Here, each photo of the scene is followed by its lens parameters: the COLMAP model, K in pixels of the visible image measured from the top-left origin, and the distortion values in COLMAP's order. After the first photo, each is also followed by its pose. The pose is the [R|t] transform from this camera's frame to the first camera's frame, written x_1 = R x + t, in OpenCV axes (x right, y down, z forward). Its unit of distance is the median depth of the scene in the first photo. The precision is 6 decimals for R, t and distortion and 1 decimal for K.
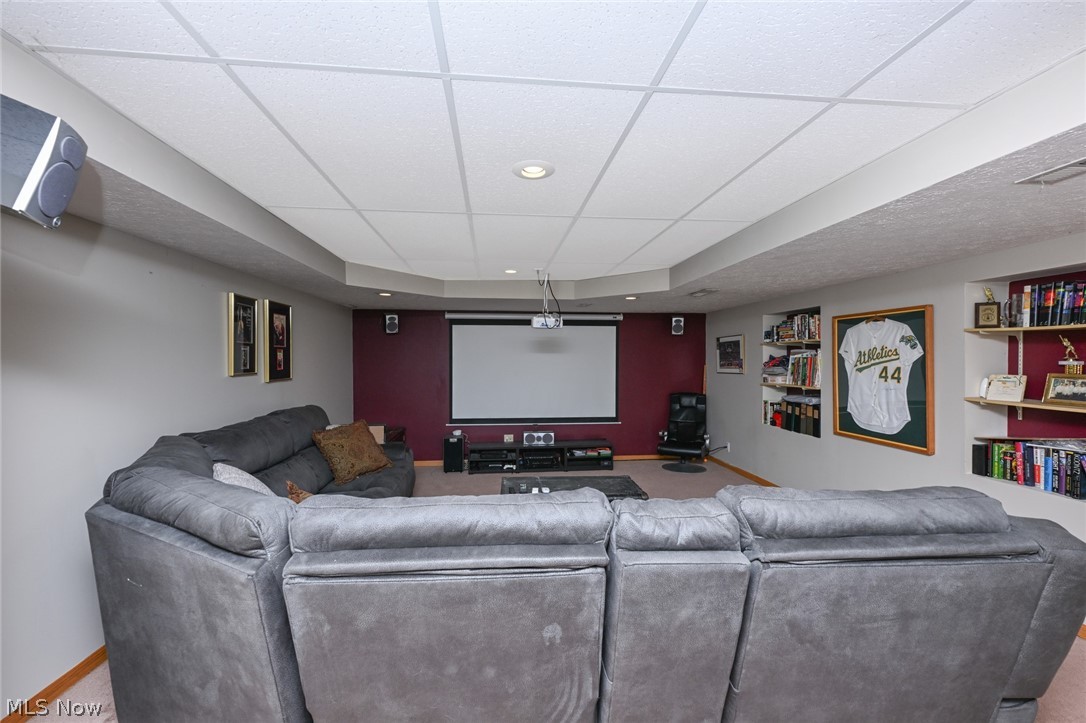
lens RADIAL K [[429.7, 0, 538.9], [0, 429.7, 363.0], [0, 0, 1]] dist [-0.002573, -0.000105]
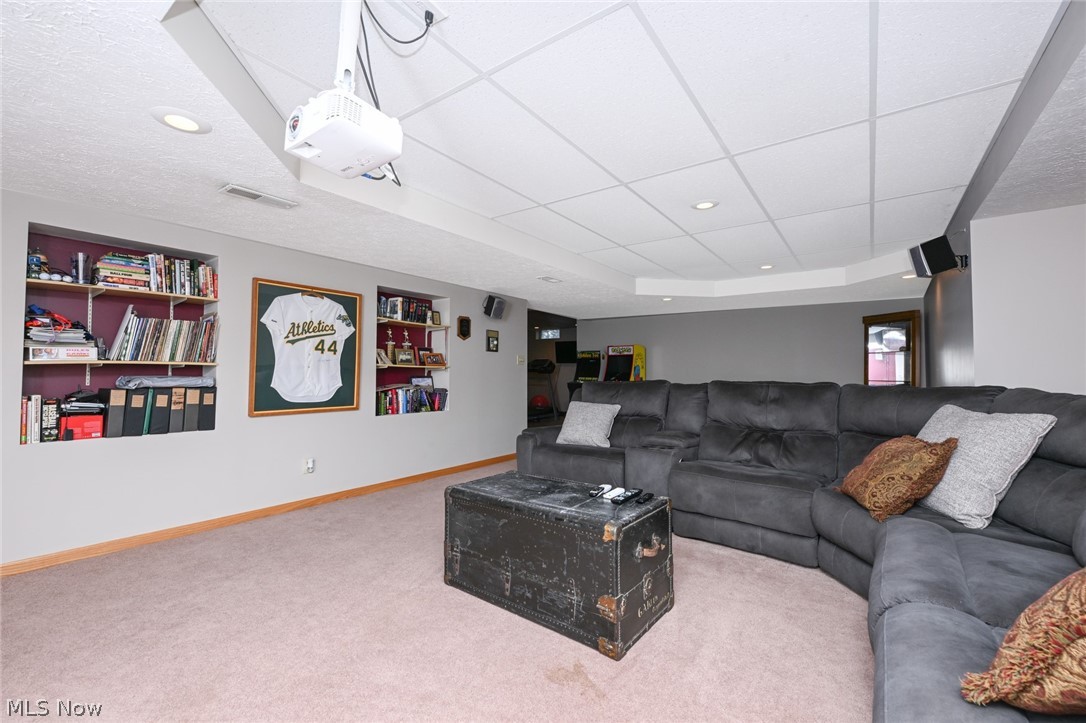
lens RADIAL K [[429.7, 0, 544.0], [0, 429.7, 362.0], [0, 0, 1]] dist [-0.002573, -0.000105]
pose [[-0.732572, 0.017874, 0.680455, -0.349124], [0.003237, 0.999735, -0.022775, 0.090974], [-0.680682, -0.014481, -0.732436, 1.406210]]
